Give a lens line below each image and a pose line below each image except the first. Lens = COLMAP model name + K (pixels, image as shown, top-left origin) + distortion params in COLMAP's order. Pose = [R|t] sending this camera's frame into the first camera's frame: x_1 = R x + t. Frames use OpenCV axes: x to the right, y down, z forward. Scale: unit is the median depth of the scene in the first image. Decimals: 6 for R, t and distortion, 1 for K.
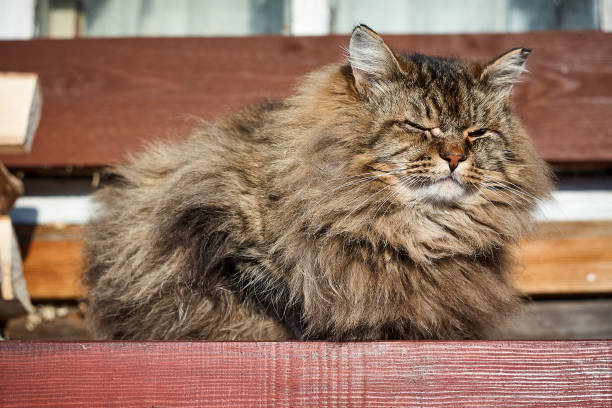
lens RADIAL K [[1556.1, 0, 306.0], [0, 1556.1, 204.0], [0, 0, 1]] dist [-0.056453, -0.546042]
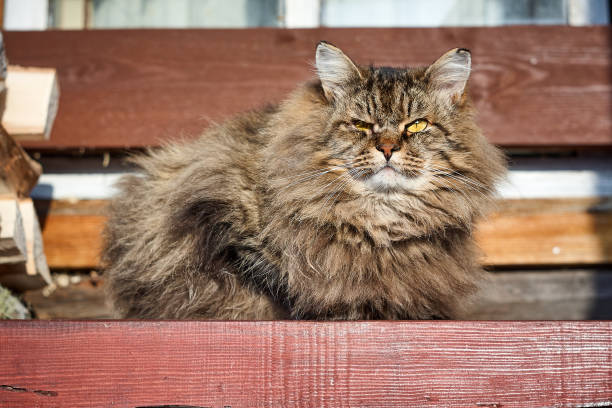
lens RADIAL K [[1556.1, 0, 306.0], [0, 1556.1, 204.0], [0, 0, 1]] dist [-0.056453, -0.546042]
pose [[0.999975, 0.002708, 0.006579, -0.001926], [-0.002979, 0.999131, 0.041578, -0.043565], [-0.006460, -0.041597, 0.999114, -0.141013]]
